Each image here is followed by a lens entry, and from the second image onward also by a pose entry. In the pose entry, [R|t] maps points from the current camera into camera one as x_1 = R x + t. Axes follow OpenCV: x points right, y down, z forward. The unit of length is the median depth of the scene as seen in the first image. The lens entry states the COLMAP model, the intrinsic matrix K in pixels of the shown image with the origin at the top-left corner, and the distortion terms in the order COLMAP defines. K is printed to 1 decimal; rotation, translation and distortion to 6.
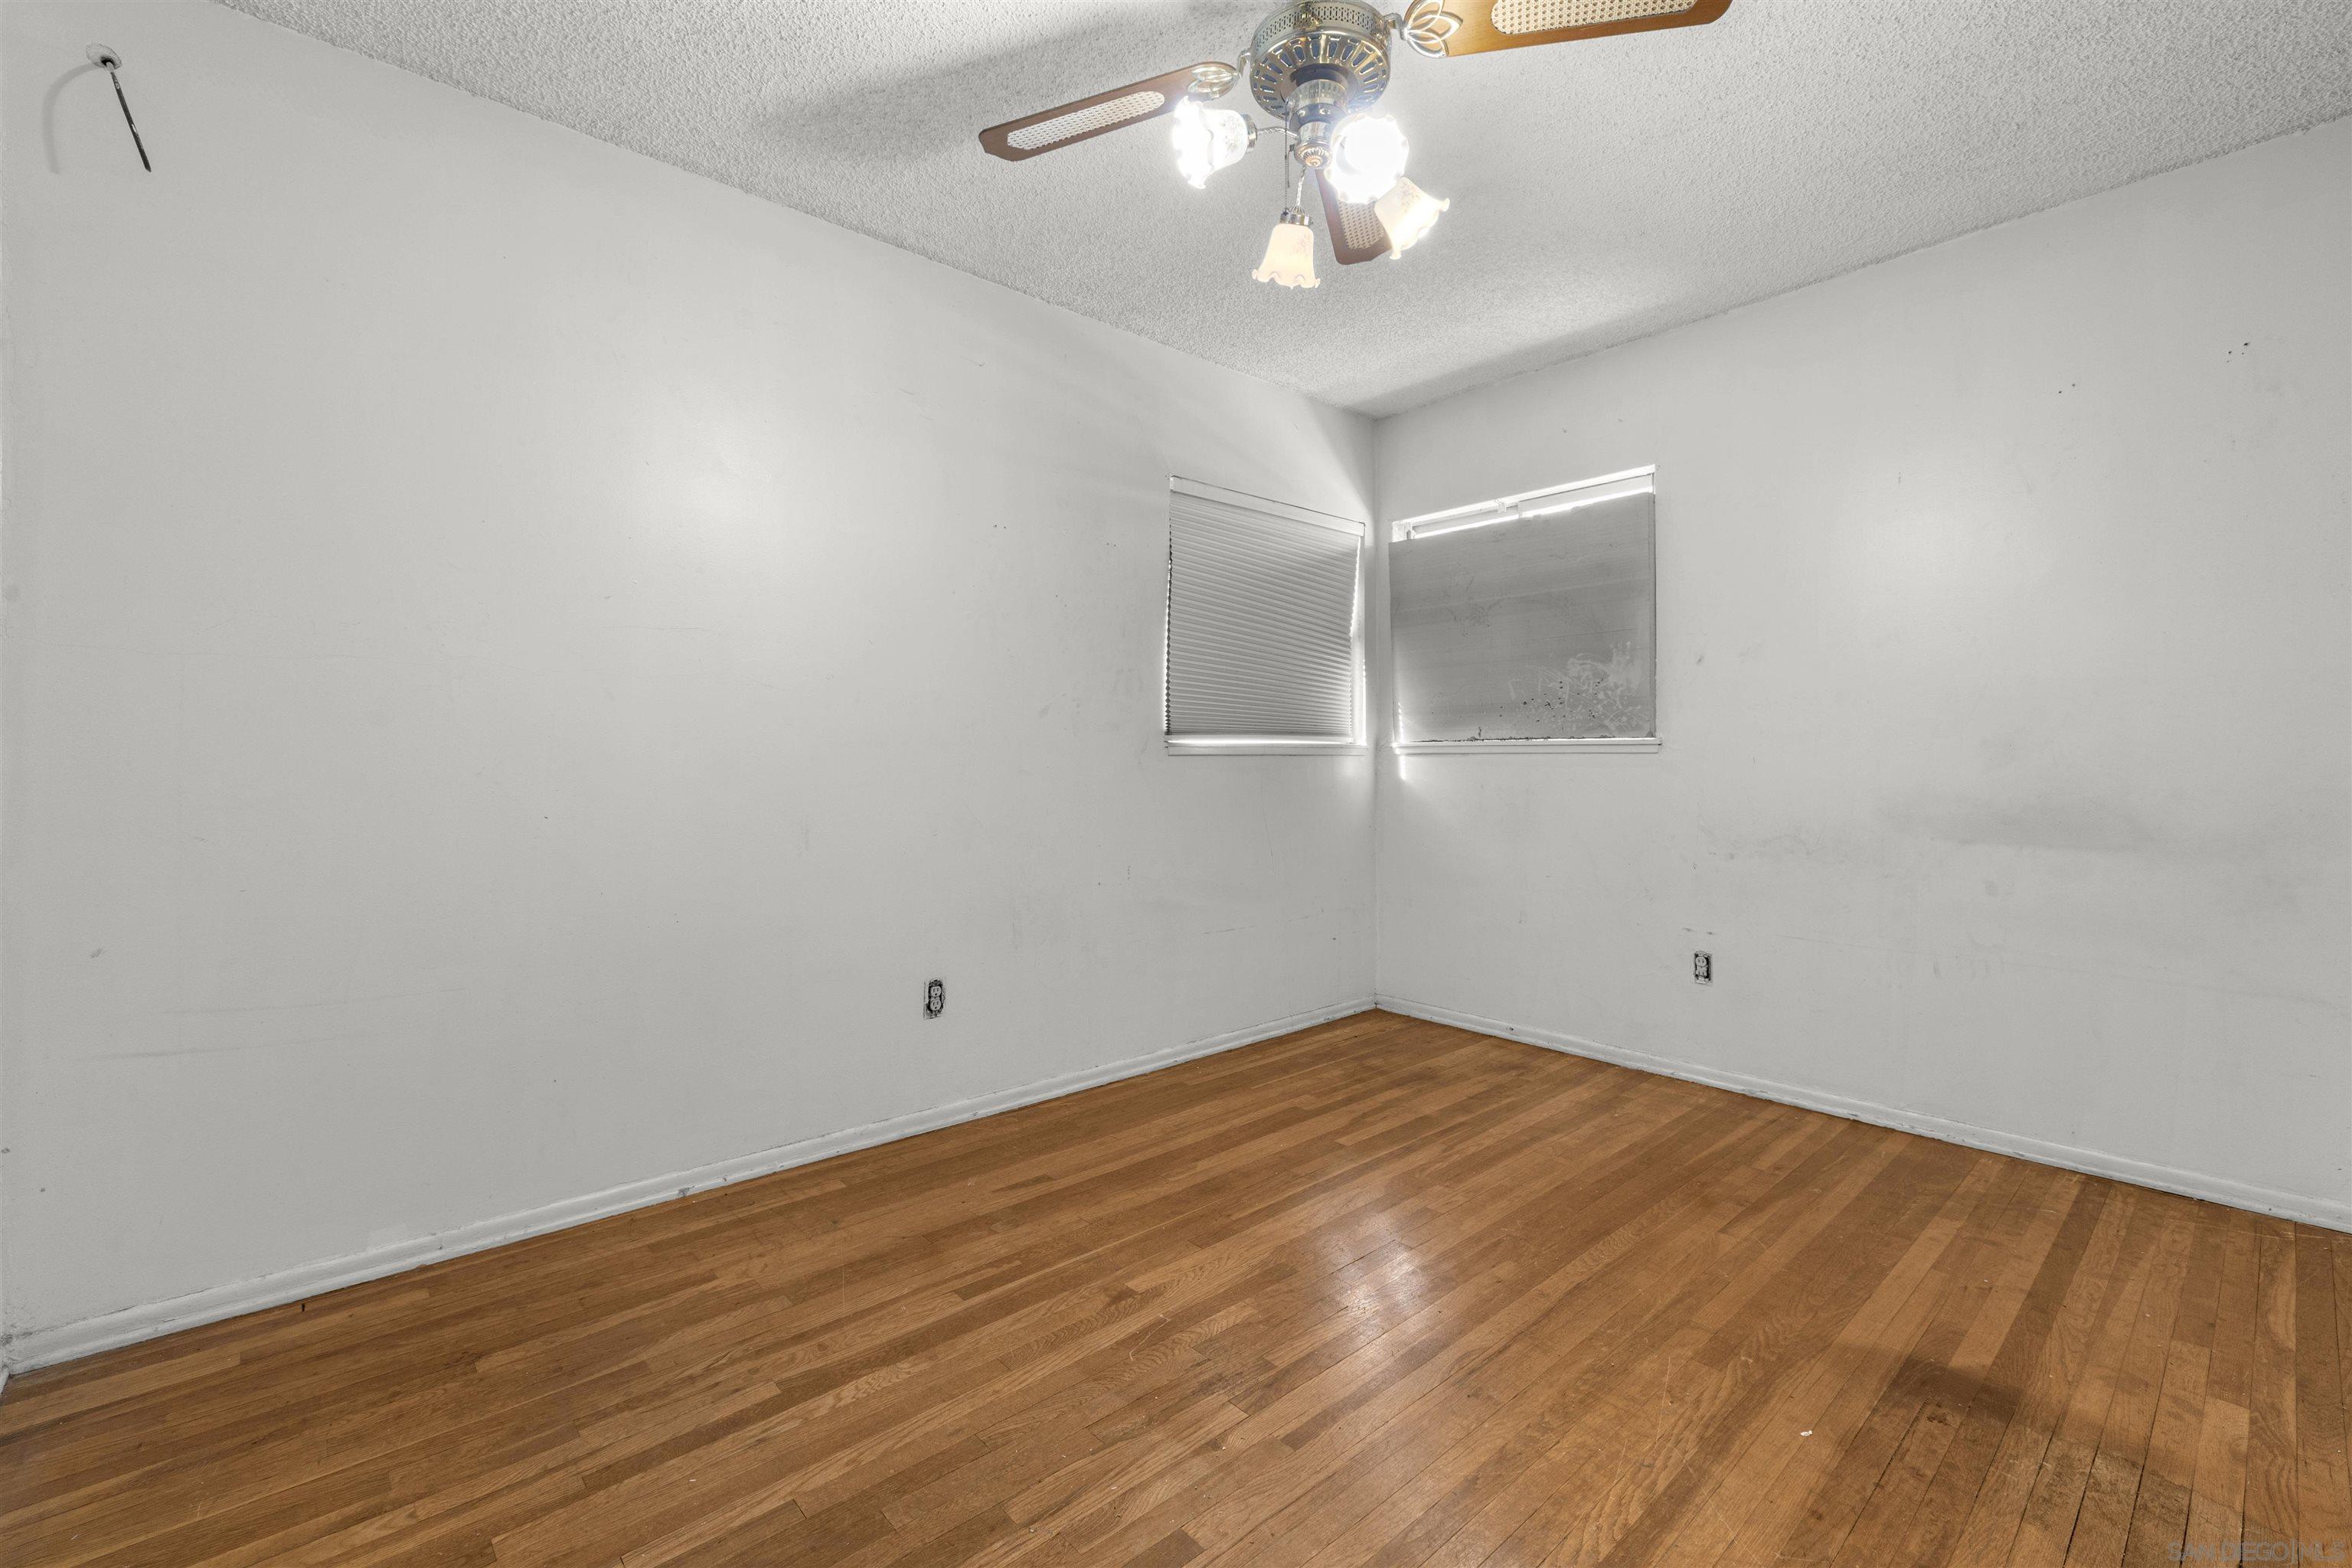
lens RADIAL K [[1000.2, 0, 1180.1], [0, 1000.2, 764.4], [0, 0, 1]] dist [-0.000538, -0.000141]
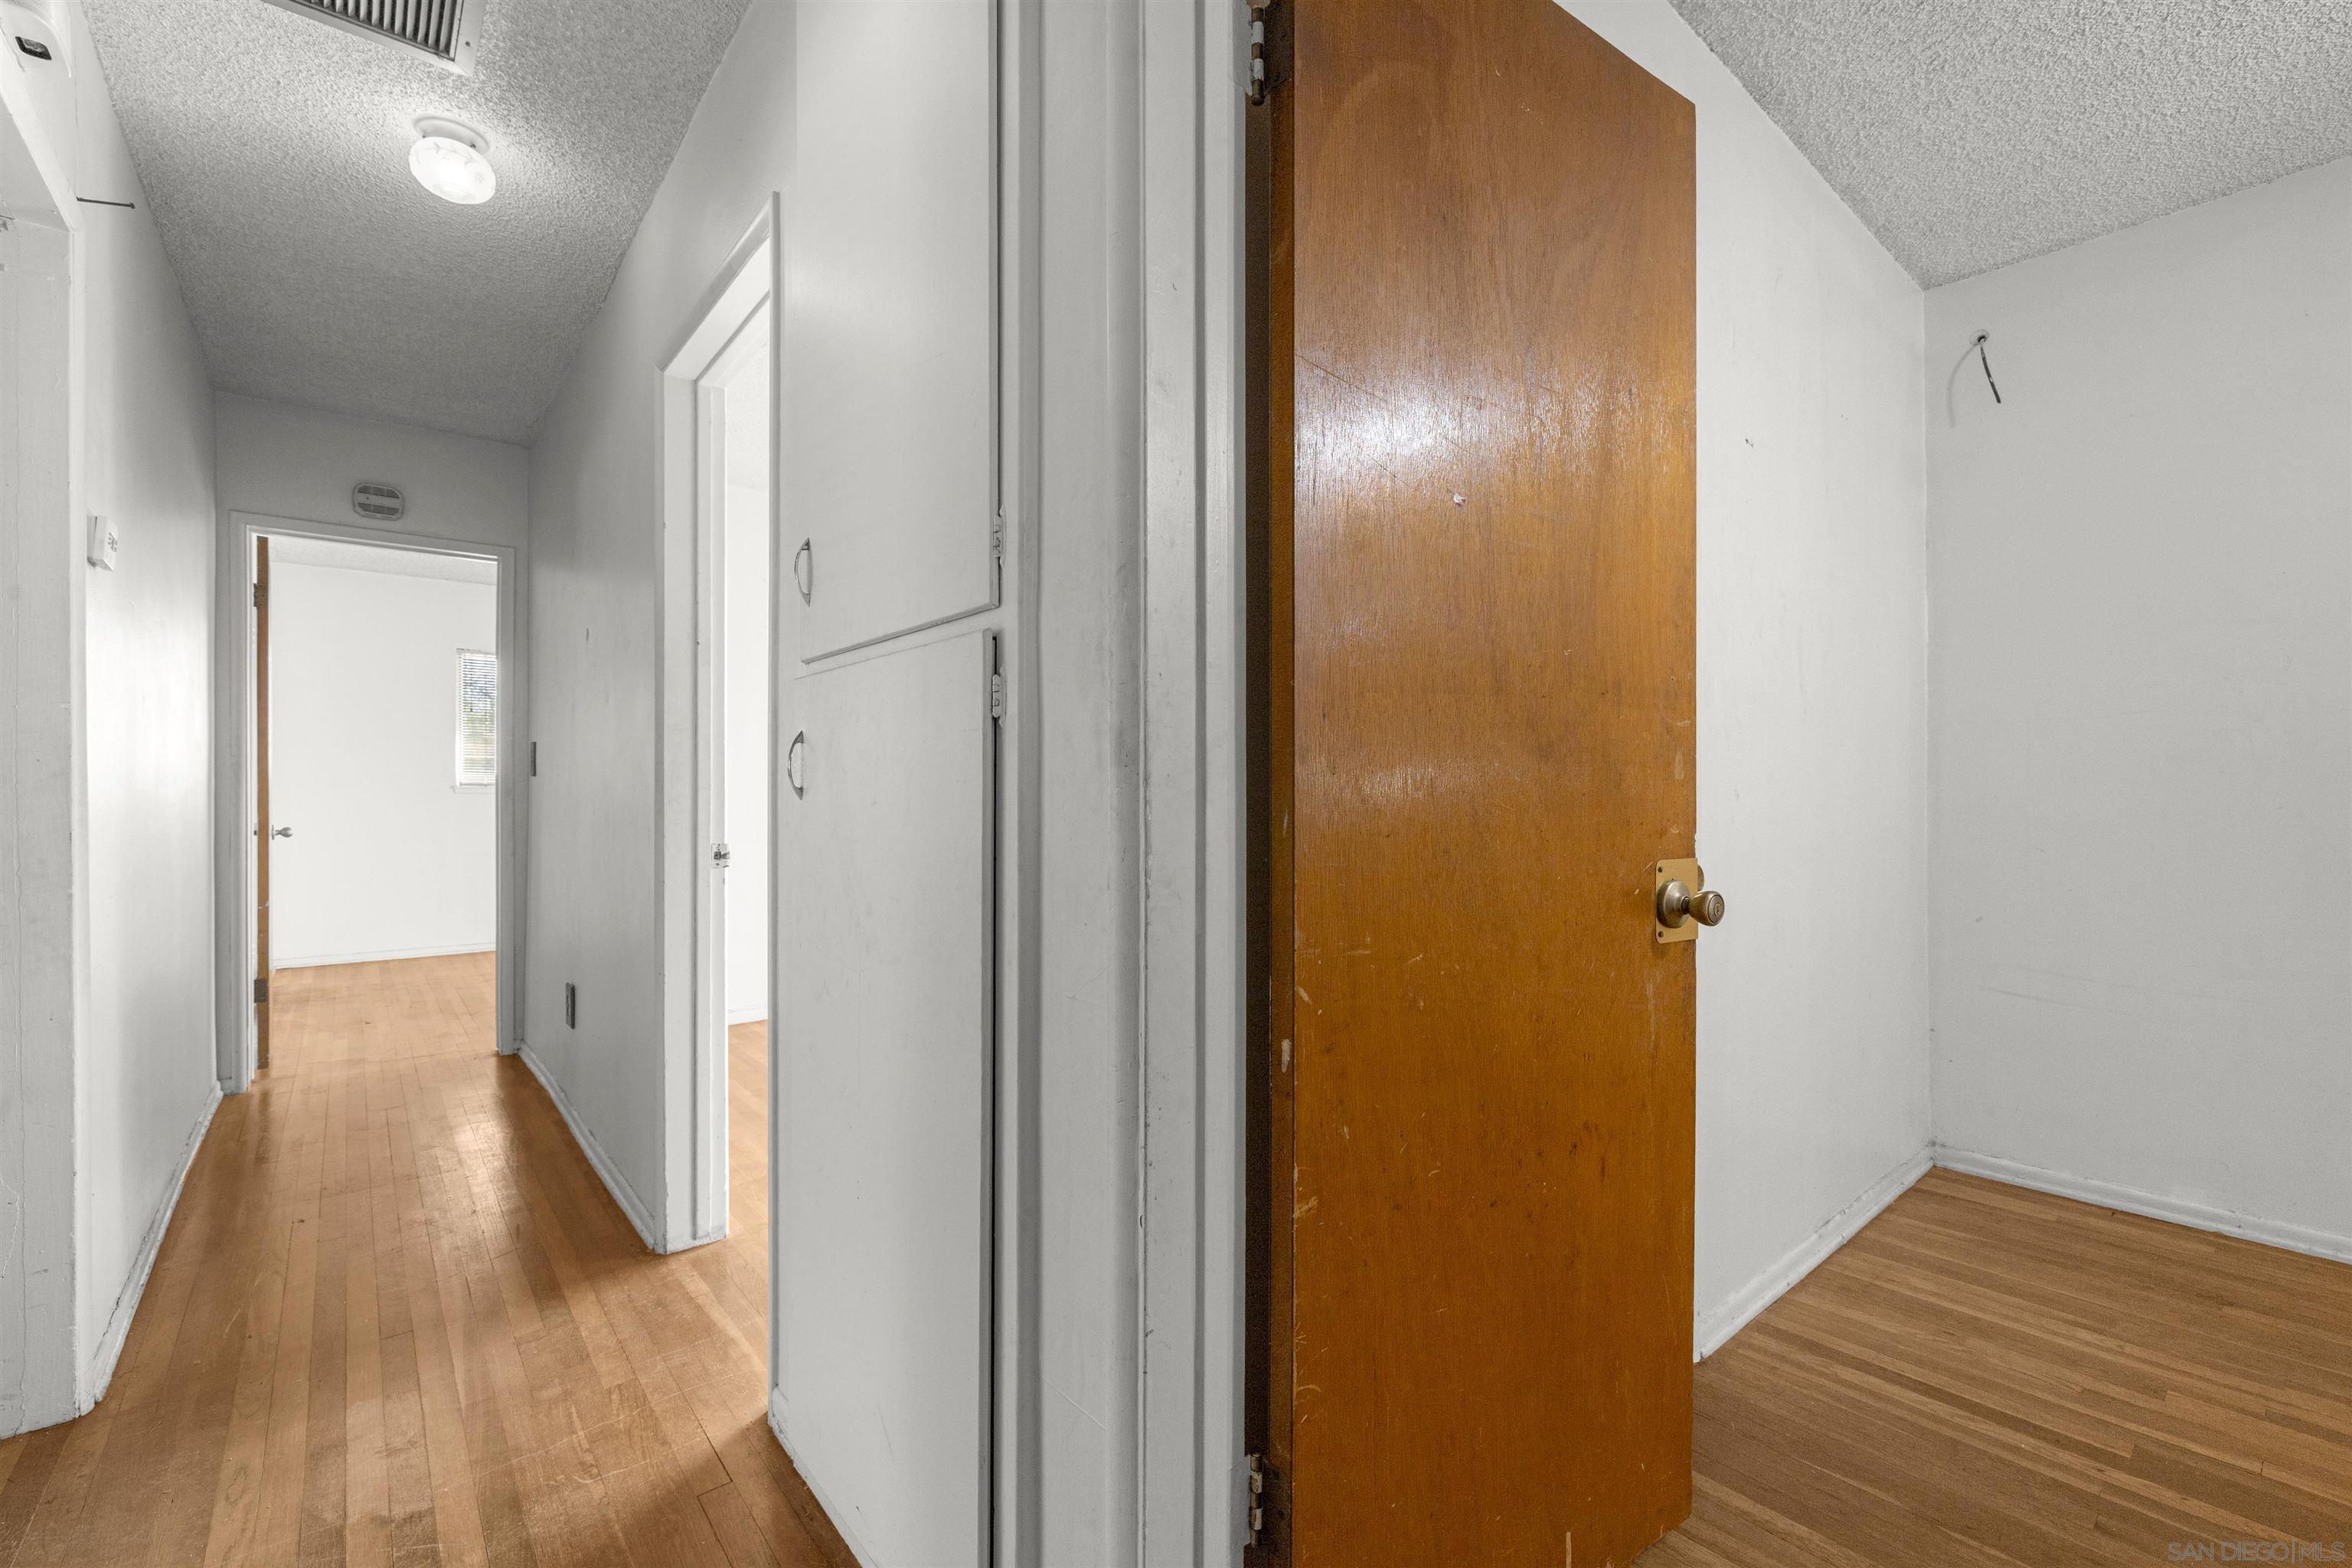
lens RADIAL K [[1000.2, 0, 1180.1], [0, 1000.2, 764.4], [0, 0, 1]] dist [-0.000538, -0.000141]
pose [[-0.025384, -0.025387, -0.999355, 0.532107], [-0.001382, 0.999677, -0.025360, -0.012267], [0.999677, 0.000738, -0.025411, -0.211219]]
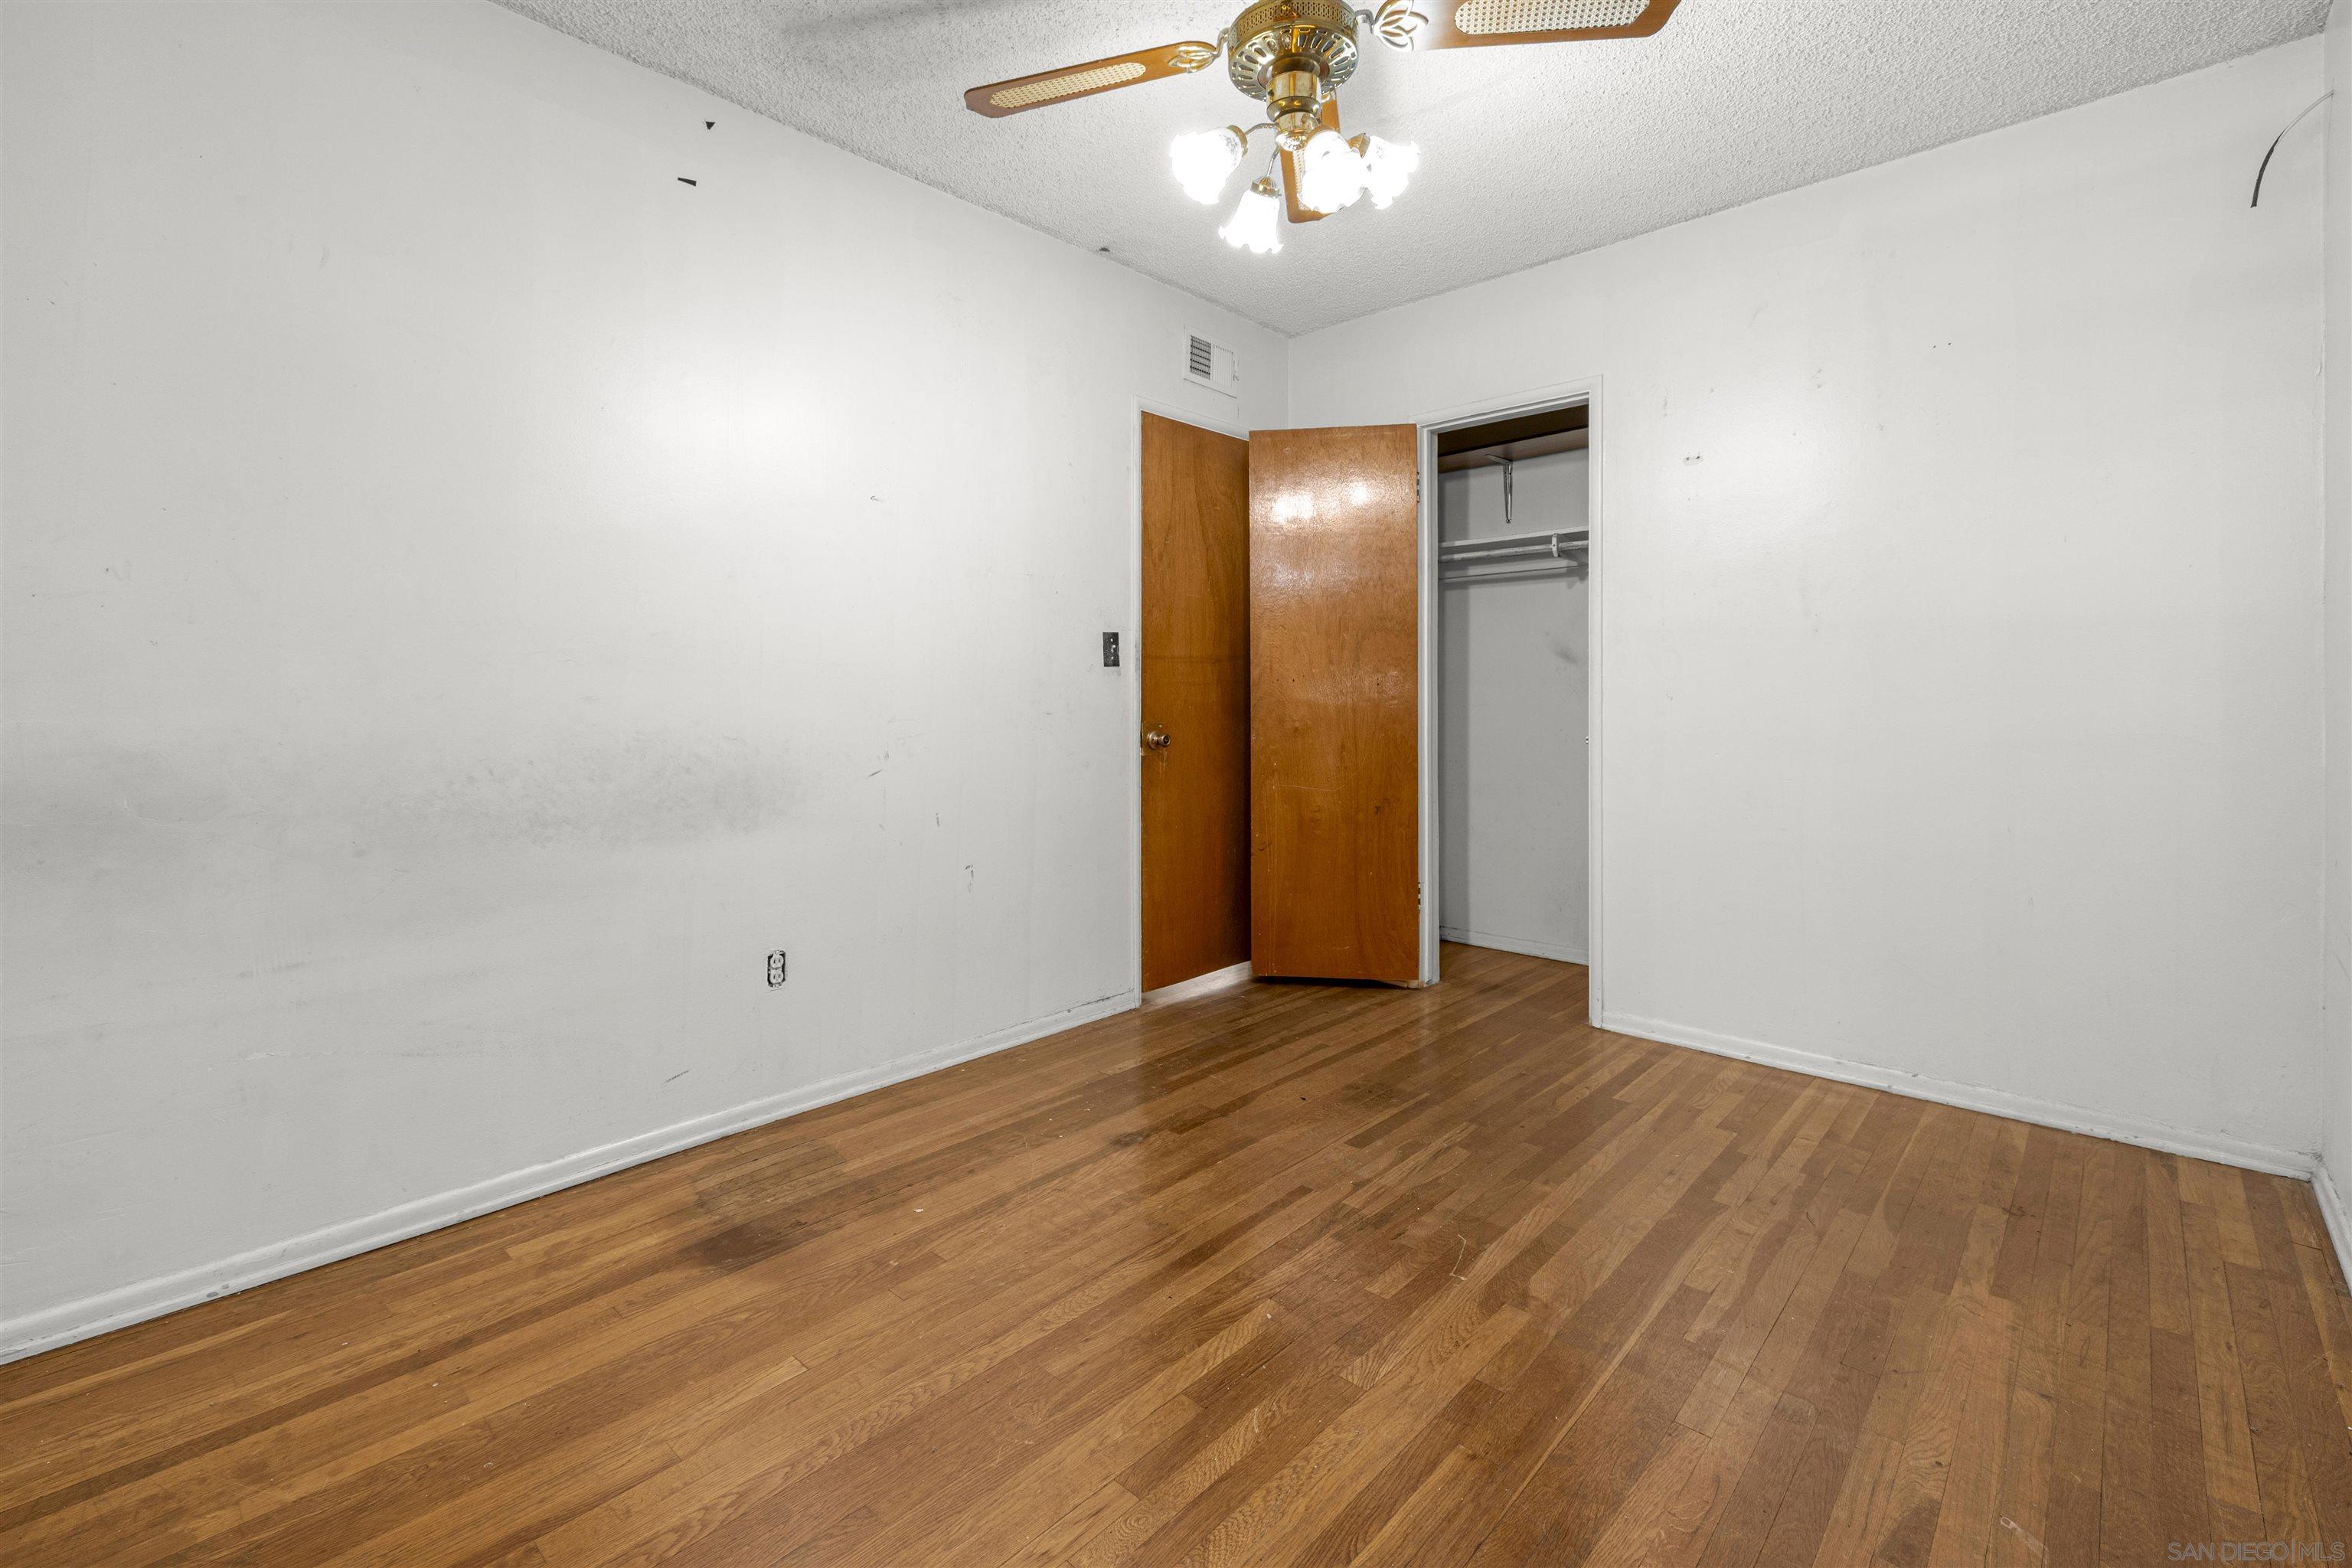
lens RADIAL K [[1000.2, 0, 1180.1], [0, 1000.2, 764.4], [0, 0, 1]] dist [-0.000538, -0.000141]
pose [[-0.994613, 0.006865, -0.103430, 0.371734], [-0.000301, 0.997609, 0.069113, -0.002328], [0.103657, 0.068772, -0.992233, 2.037477]]
